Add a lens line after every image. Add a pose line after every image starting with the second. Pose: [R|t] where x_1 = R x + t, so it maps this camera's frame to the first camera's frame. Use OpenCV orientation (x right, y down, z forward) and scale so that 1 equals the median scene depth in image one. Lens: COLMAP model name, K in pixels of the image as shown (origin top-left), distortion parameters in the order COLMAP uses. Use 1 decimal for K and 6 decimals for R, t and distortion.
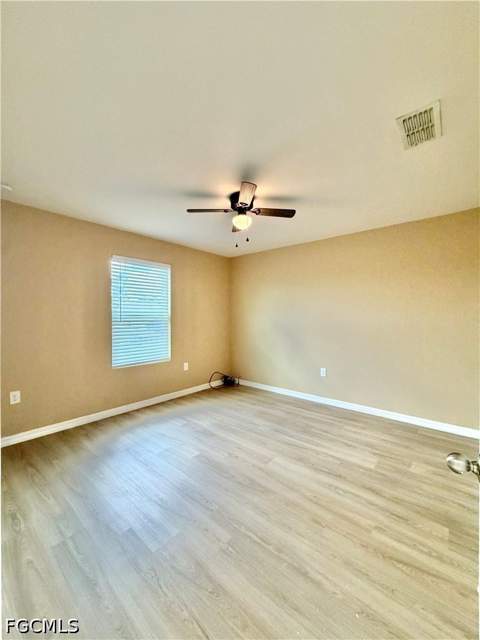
lens RADIAL K [[256.9, 0, 238.3], [0, 256.9, 316.9], [0, 0, 1]] dist [0.003766, 0.000583]
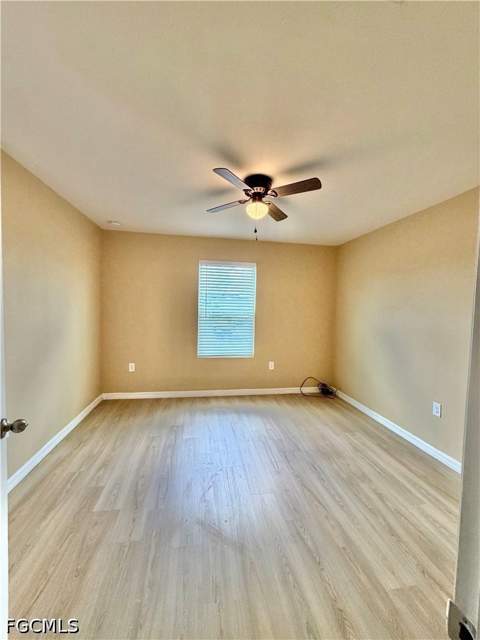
lens RADIAL K [[254.6, 0, 240.0], [0, 254.6, 320.0], [0, 0, 1]] dist [0.003071, 0.000038]
pose [[0.768920, 0.051943, -0.637232, 0.384043], [-0.026111, 0.998414, 0.049878, -0.032140], [0.638812, -0.021714, 0.769056, 0.218363]]
